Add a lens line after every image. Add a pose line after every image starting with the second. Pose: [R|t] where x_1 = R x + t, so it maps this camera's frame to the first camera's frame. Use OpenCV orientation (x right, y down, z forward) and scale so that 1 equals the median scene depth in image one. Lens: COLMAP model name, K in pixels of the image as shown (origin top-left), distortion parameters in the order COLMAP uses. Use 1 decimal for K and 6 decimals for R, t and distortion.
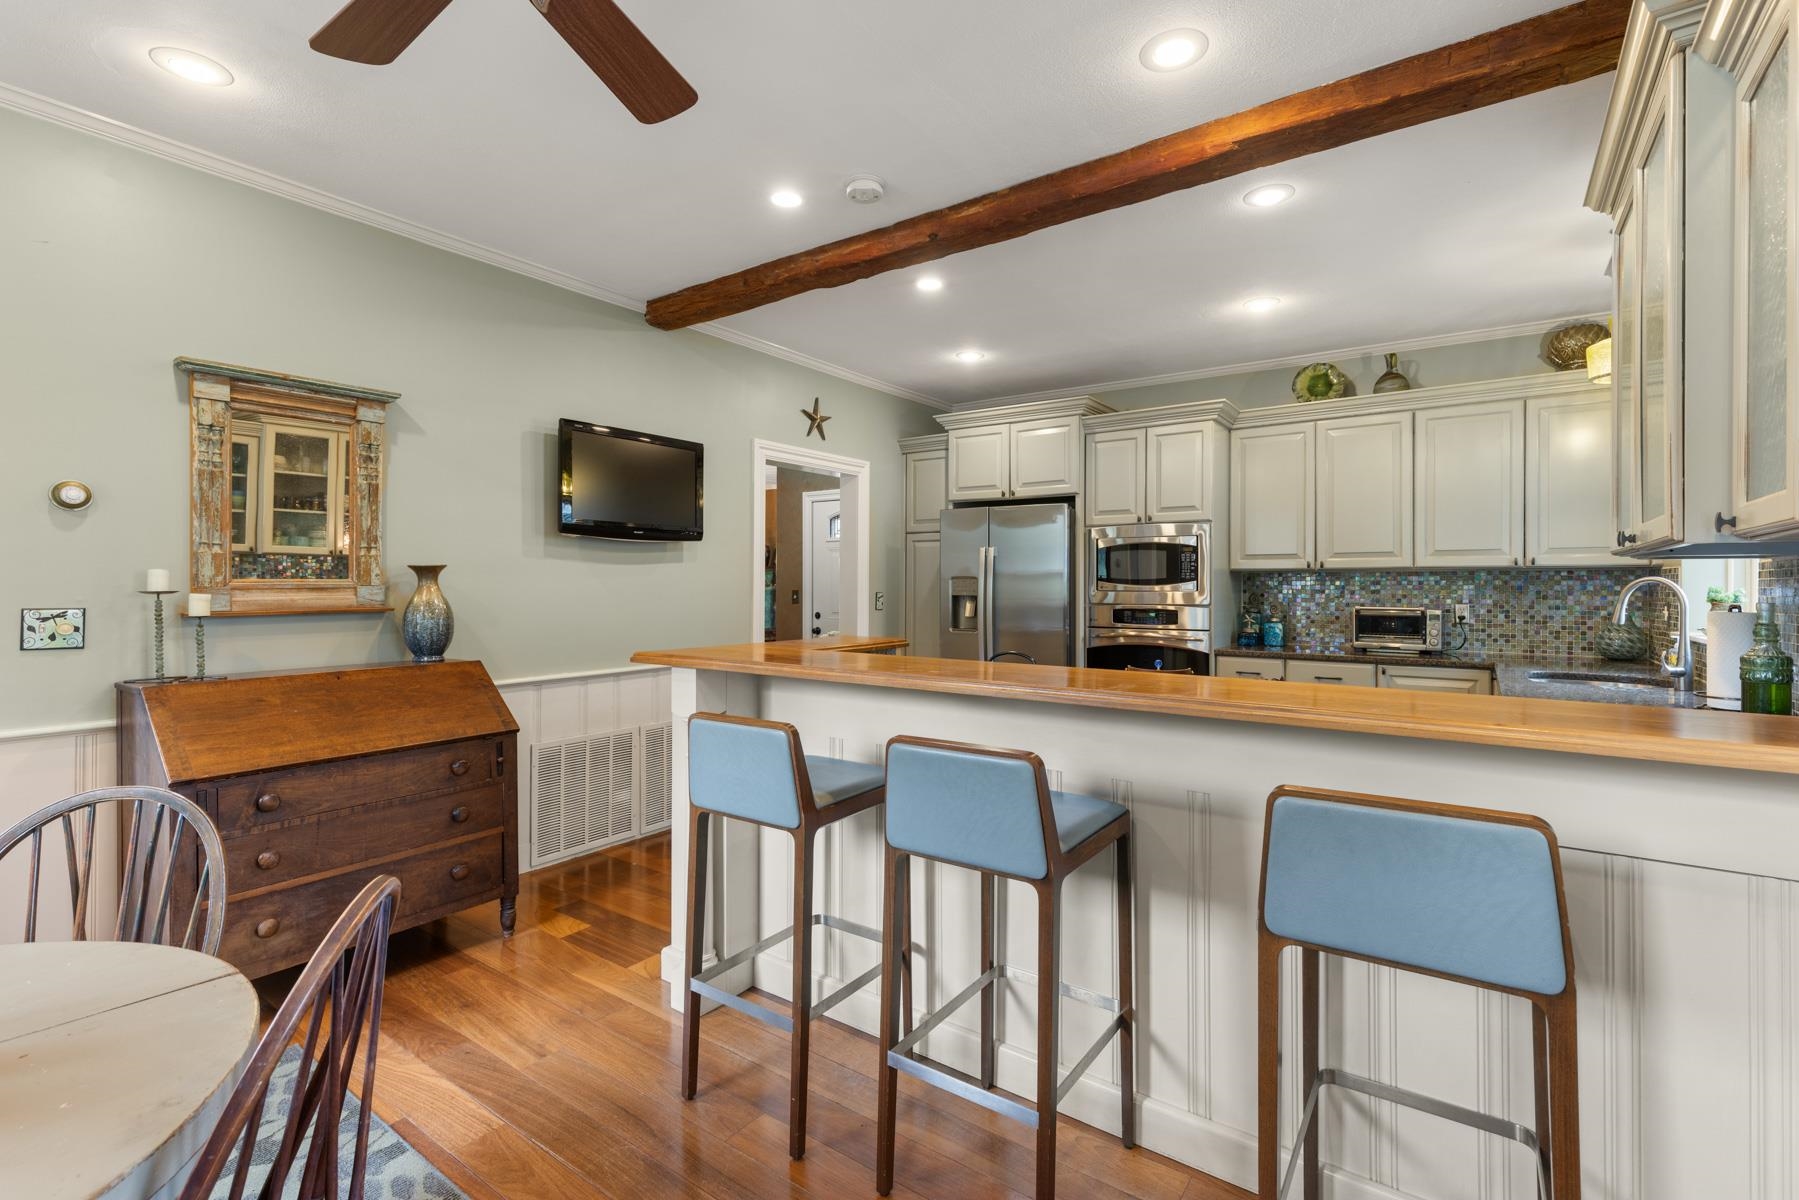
lens RADIAL K [[809.5, 0, 898.1], [0, 809.5, 589.2], [0, 0, 1]] dist [0.012928, -0.000461]
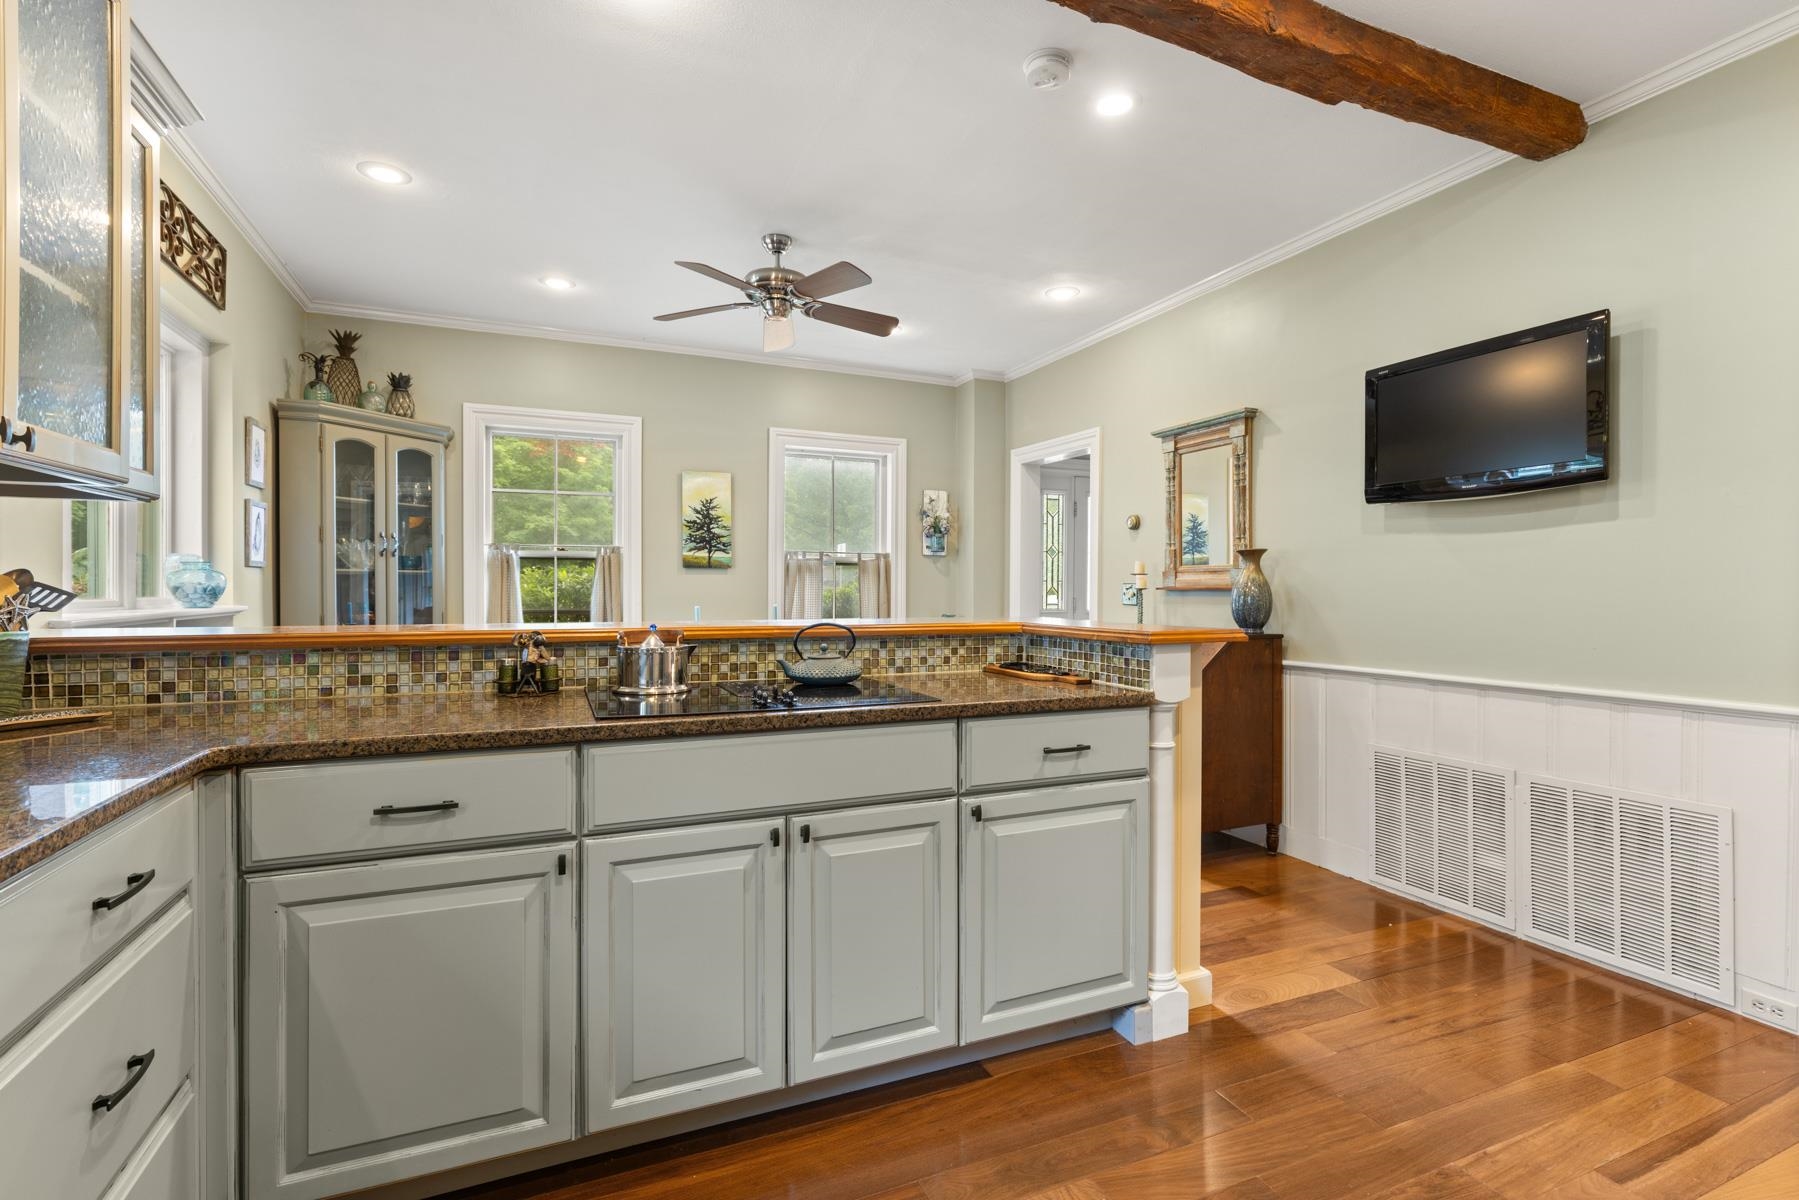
lens RADIAL K [[855.1, 0, 900.2], [0, 855.1, 589.7], [0, 0, 1]] dist [-0.001447, 0.000171]
pose [[-0.508118, -0.004012, -0.861278, 0.586960], [-0.011641, 0.999930, 0.002210, 0.024625], [0.861209, 0.011149, -0.508129, 0.972908]]
